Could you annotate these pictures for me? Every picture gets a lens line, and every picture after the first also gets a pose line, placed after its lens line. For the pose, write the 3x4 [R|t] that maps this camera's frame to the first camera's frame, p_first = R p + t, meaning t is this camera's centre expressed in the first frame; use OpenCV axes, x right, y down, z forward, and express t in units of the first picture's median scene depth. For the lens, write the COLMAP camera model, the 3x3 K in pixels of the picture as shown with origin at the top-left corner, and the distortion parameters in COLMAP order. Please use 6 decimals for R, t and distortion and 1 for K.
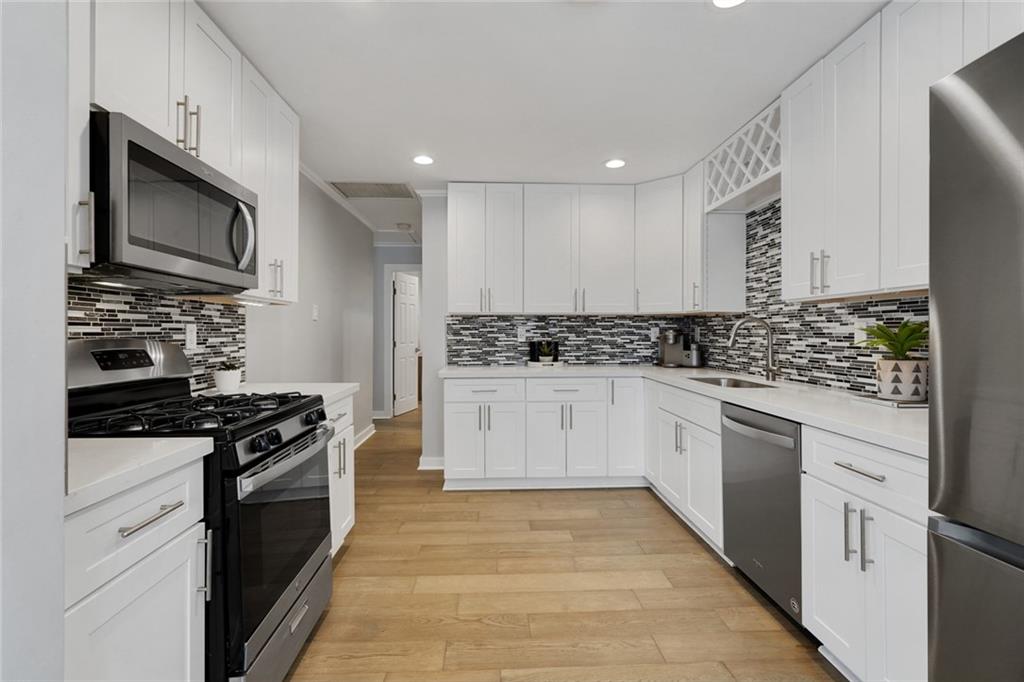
lens RADIAL K [[477.2, 0, 512.6], [0, 477.2, 332.3], [0, 0, 1]] dist [0.004215, 0.000076]
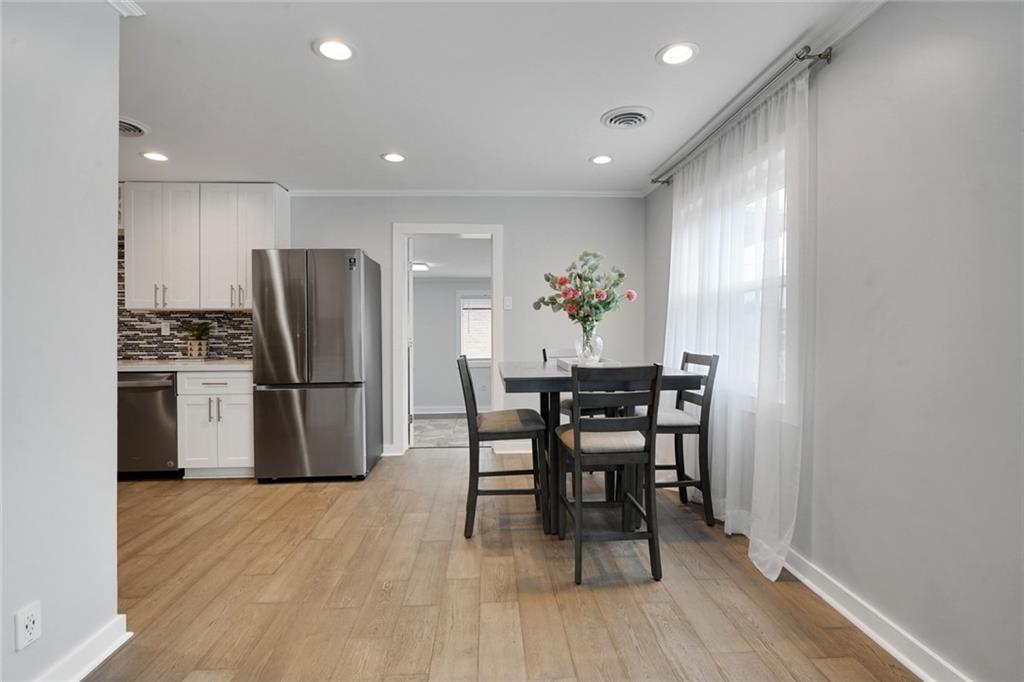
lens RADIAL K [[477.2, 0, 513.3], [0, 477.2, 337.2], [0, 0, 1]] dist [0.004215, 0.000076]
pose [[-0.002589, -0.023556, 0.999719, -1.136509], [0.001151, 0.999722, 0.023559, -0.004978], [-0.999996, 0.001212, -0.002562, -0.351604]]
